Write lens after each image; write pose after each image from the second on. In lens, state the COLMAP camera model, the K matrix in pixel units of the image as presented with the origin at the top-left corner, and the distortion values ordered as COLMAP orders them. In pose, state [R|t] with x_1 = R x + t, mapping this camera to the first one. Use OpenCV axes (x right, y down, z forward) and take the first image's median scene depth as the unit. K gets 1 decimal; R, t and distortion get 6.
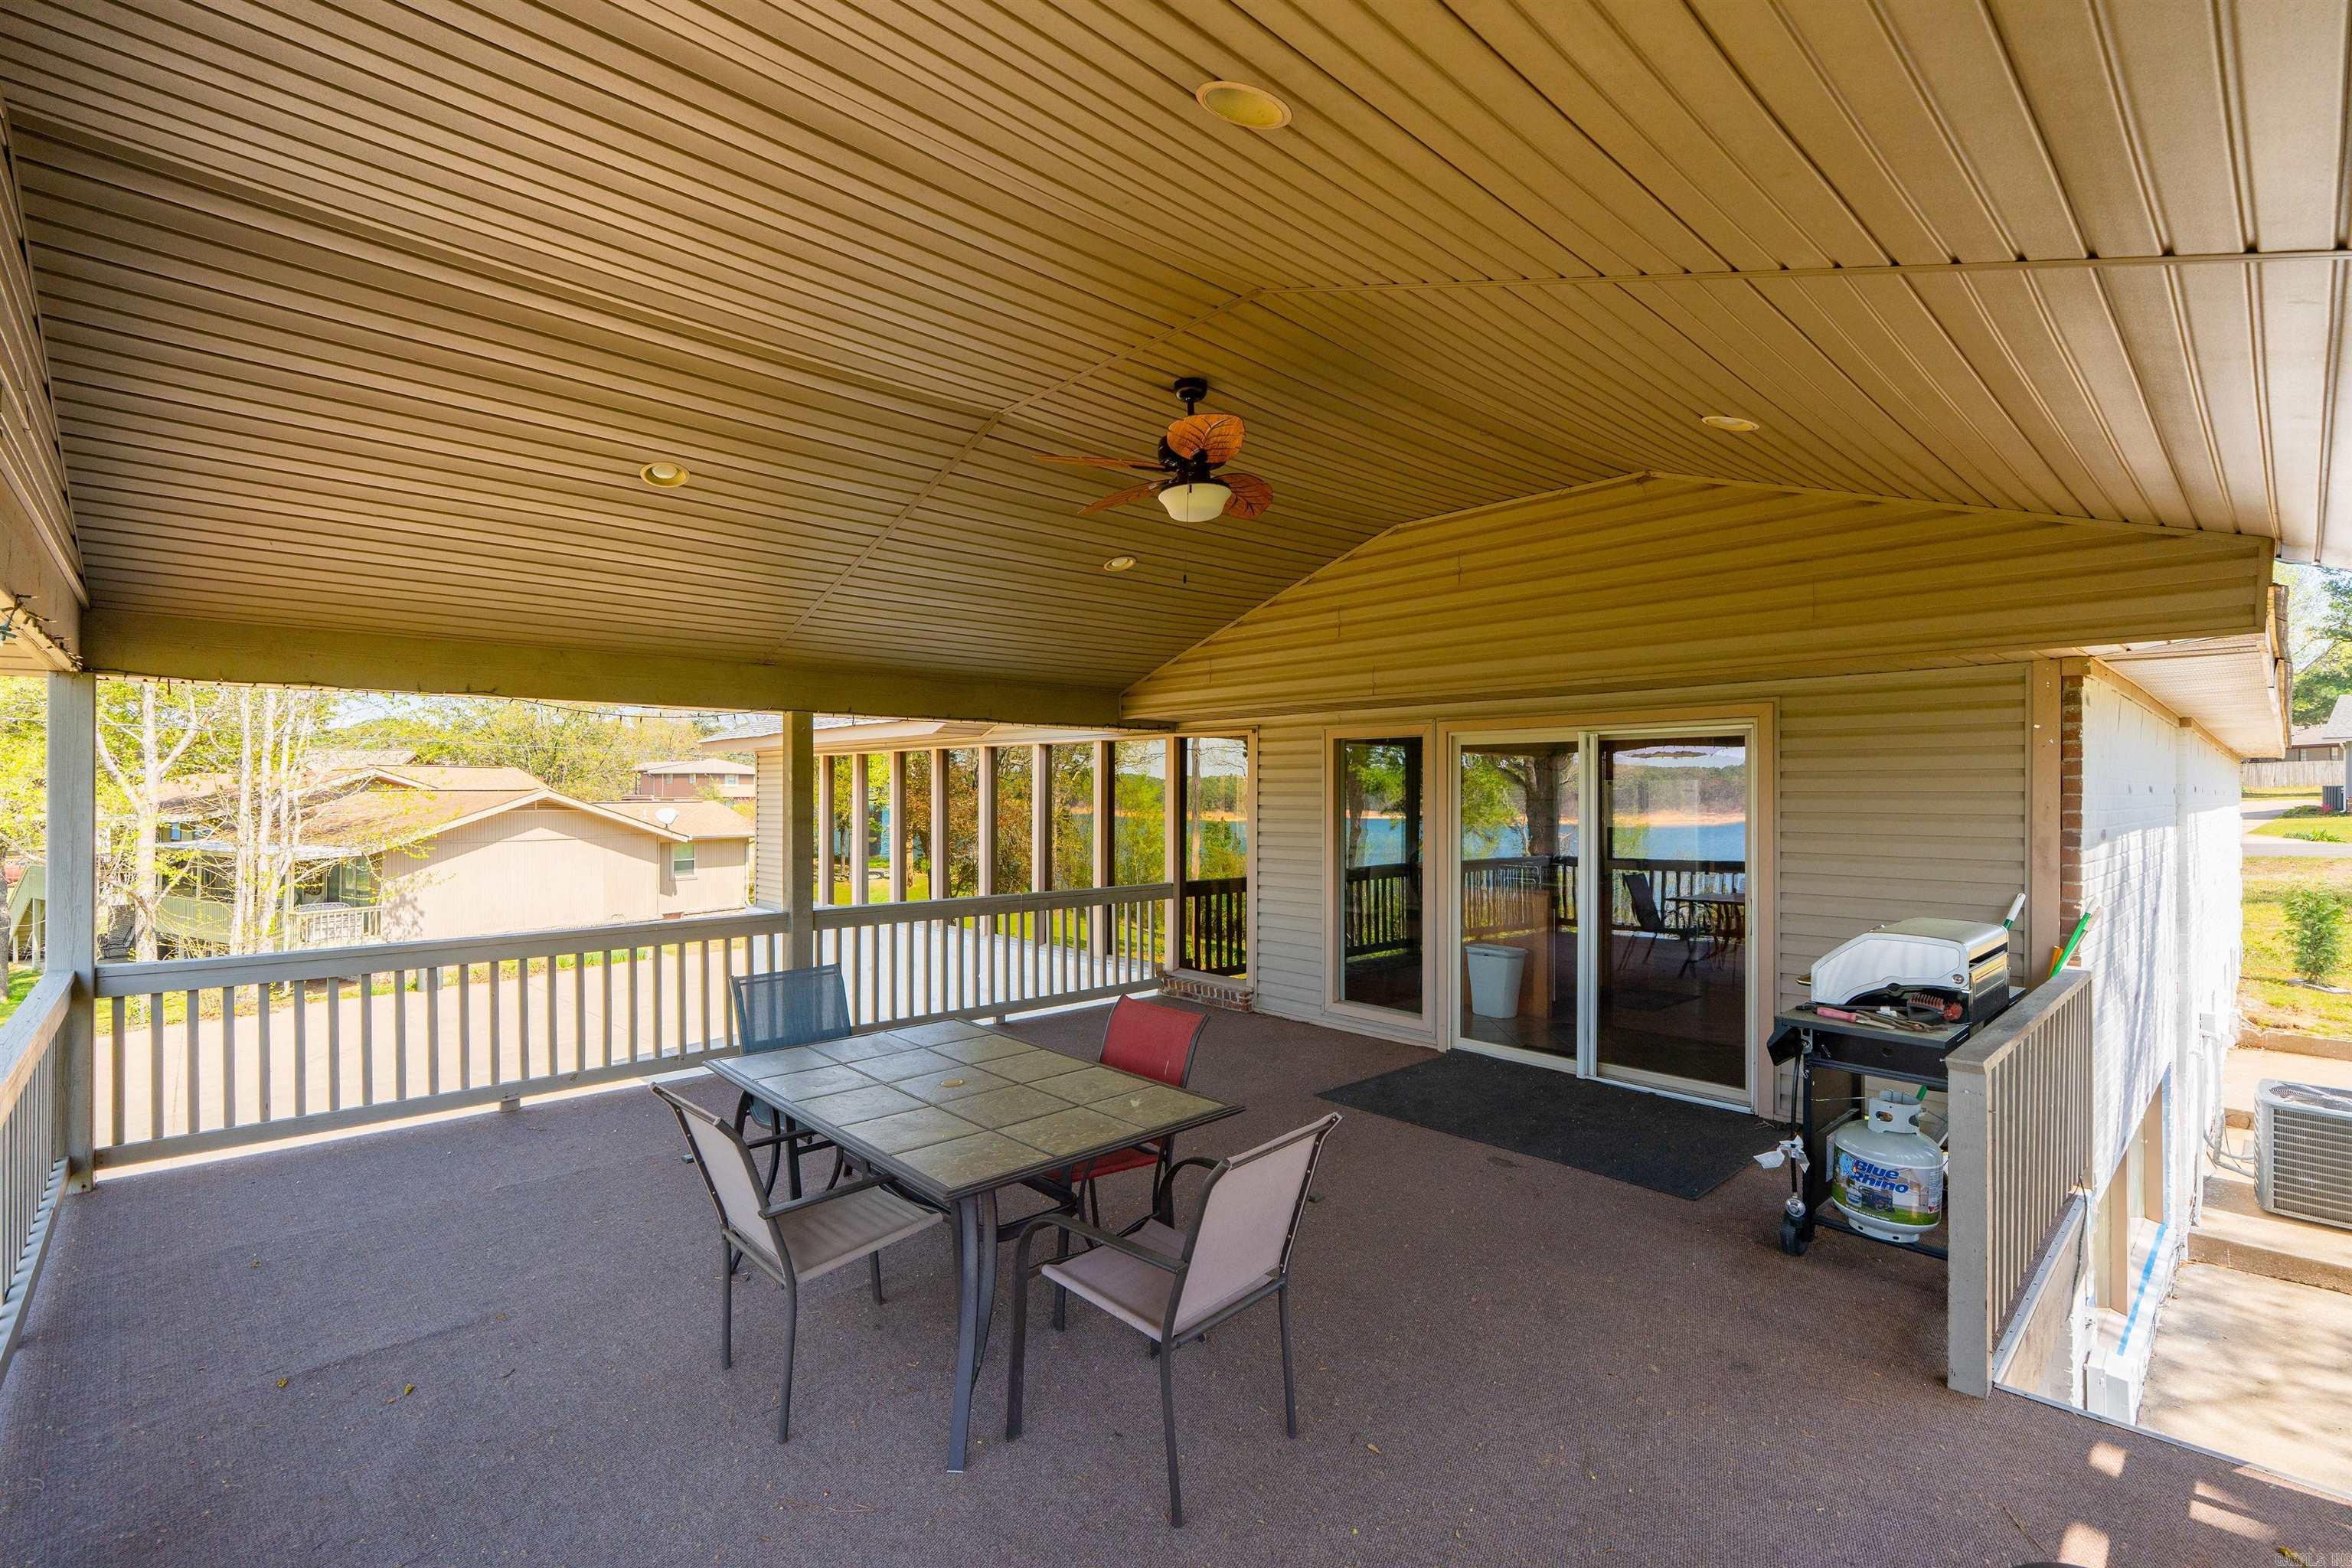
lens RADIAL K [[1055.9, 0, 1160.9], [0, 1055.9, 784.0], [0, 0, 1]] dist [-0.006521, 0.002478]
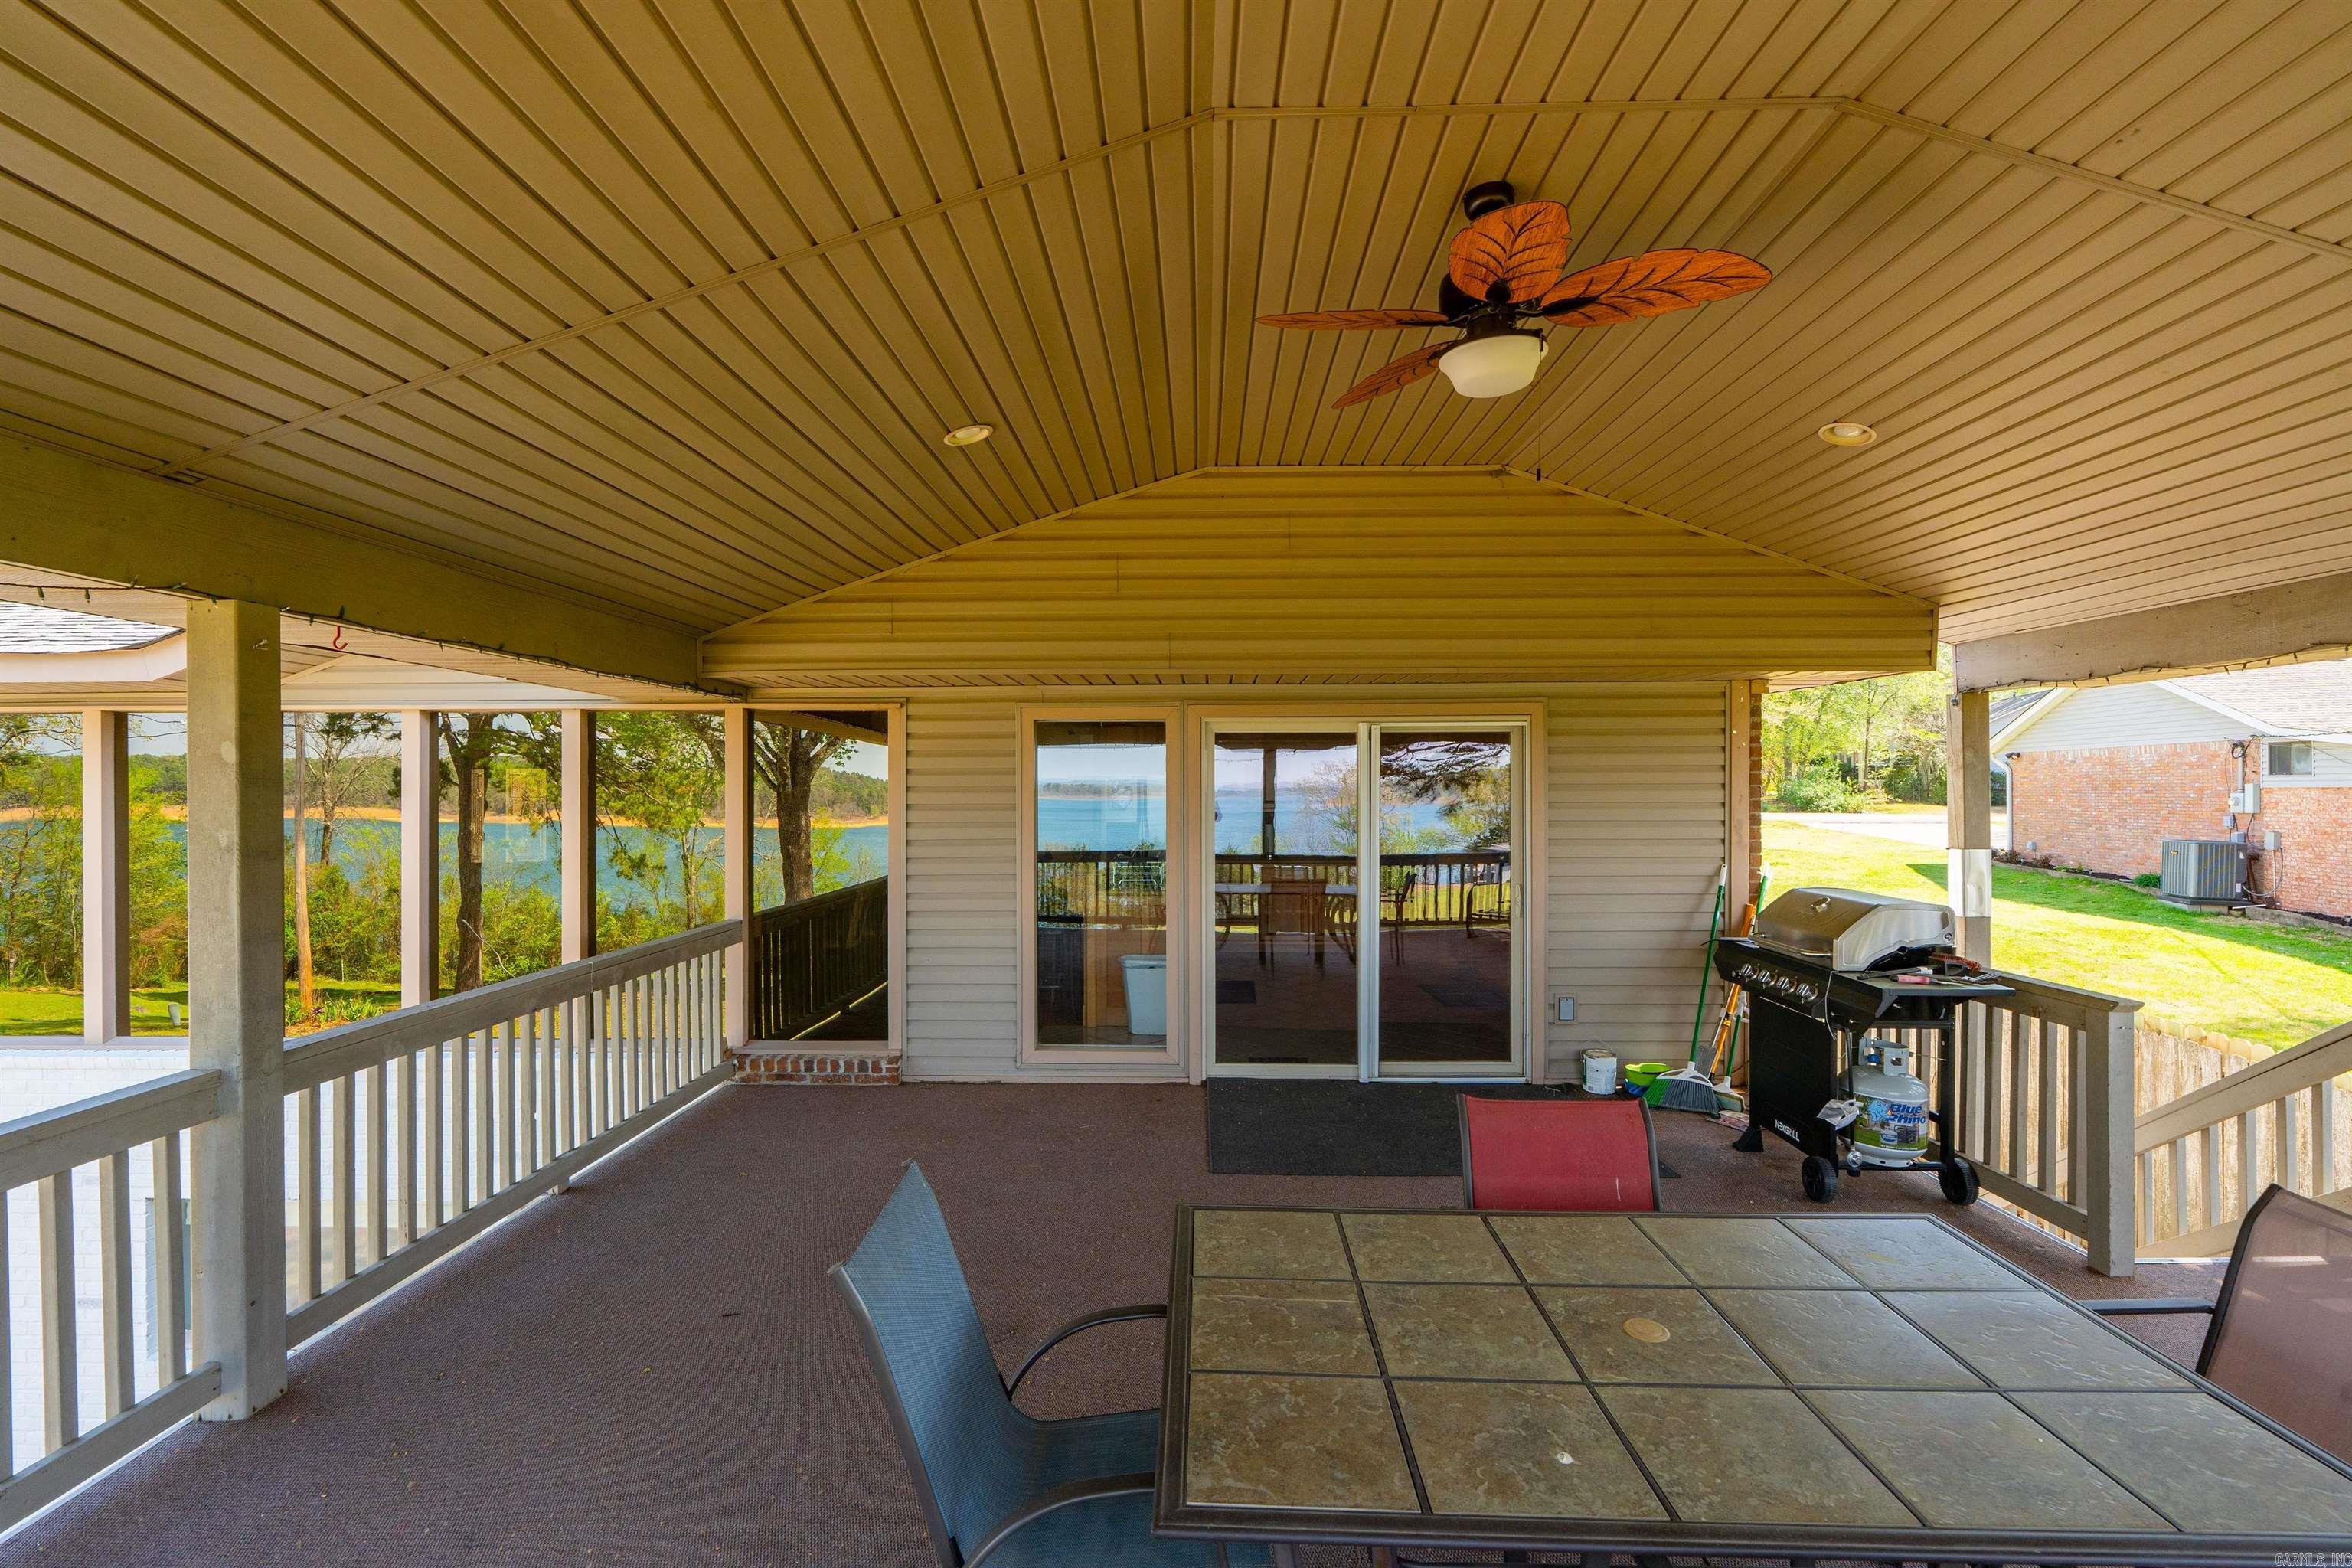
lens RADIAL K [[1055.9, 0, 1177.8], [0, 1055.9, 786.6], [0, 0, 1]] dist [-0.006521, 0.002478]
pose [[0.692513, -0.002714, 0.721400, -0.424646], [-0.001014, 0.999988, 0.004736, 0.004521], [-0.721405, -0.004011, 0.692502, 0.465065]]
